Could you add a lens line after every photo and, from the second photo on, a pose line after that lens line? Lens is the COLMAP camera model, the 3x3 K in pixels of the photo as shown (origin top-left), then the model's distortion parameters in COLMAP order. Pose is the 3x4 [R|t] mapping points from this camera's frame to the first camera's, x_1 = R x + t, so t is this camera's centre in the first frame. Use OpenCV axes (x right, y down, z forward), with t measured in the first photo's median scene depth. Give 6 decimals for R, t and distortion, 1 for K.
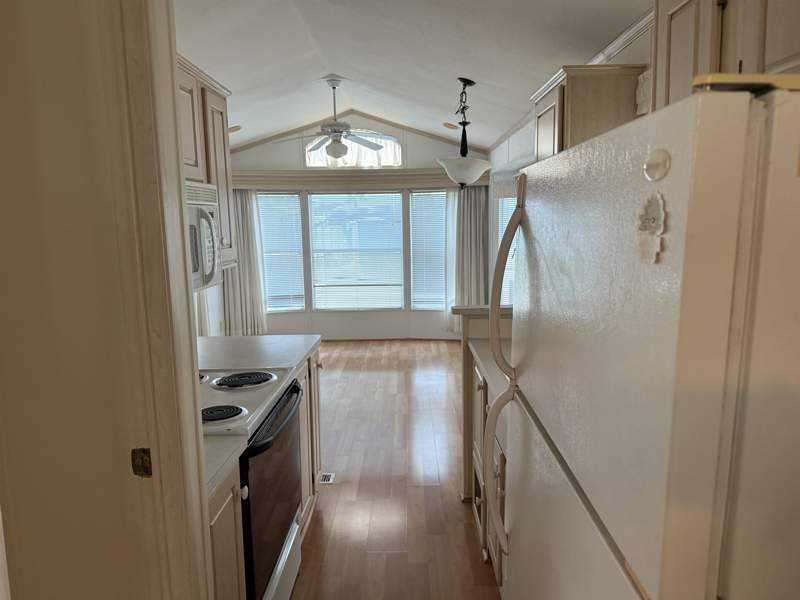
lens RADIAL K [[584.8, 0, 402.9], [0, 584.8, 303.6], [0, 0, 1]] dist [0.001519, -0.012341]
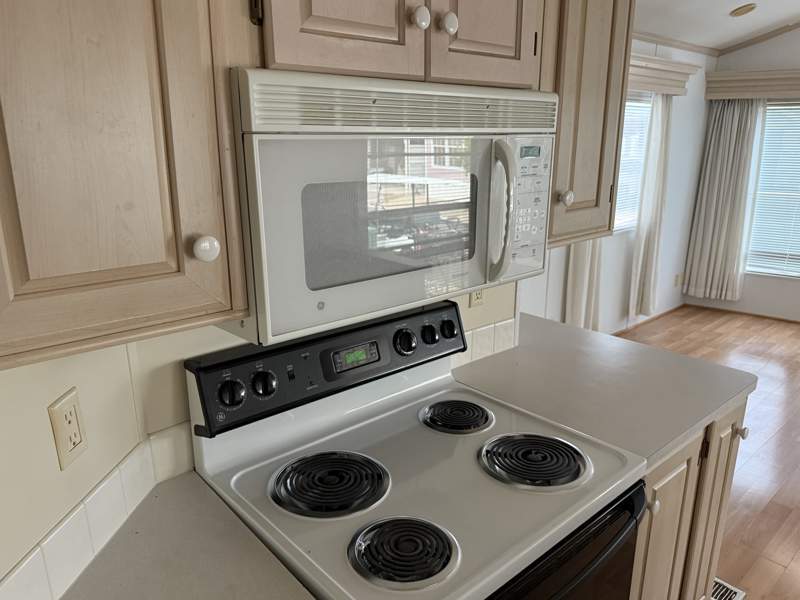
lens RADIAL K [[584.8, 0, 397.6], [0, 584.8, 307.7], [0, 0, 1]] dist [0.001519, -0.012341]
pose [[0.675540, 0.223266, -0.702707, -0.001075], [-0.117915, 0.973499, 0.195946, -0.034543], [0.727833, -0.049509, 0.683965, 0.178559]]
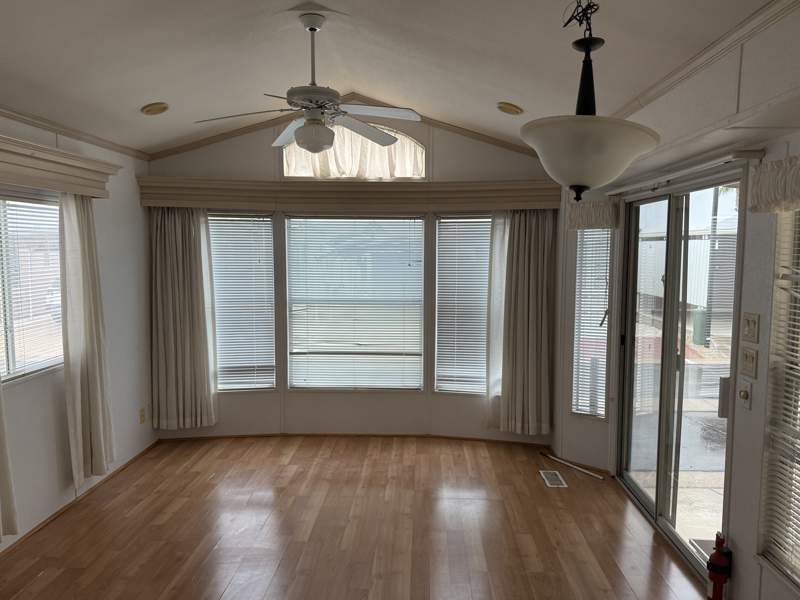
lens RADIAL K [[584.8, 0, 397.8], [0, 584.8, 294.7], [0, 0, 1]] dist [0.001519, -0.012341]
pose [[0.999053, 0.024816, -0.035746, -0.006427], [-0.027171, 0.997384, -0.066985, -0.057127], [0.033991, 0.067893, 0.997113, 0.341723]]
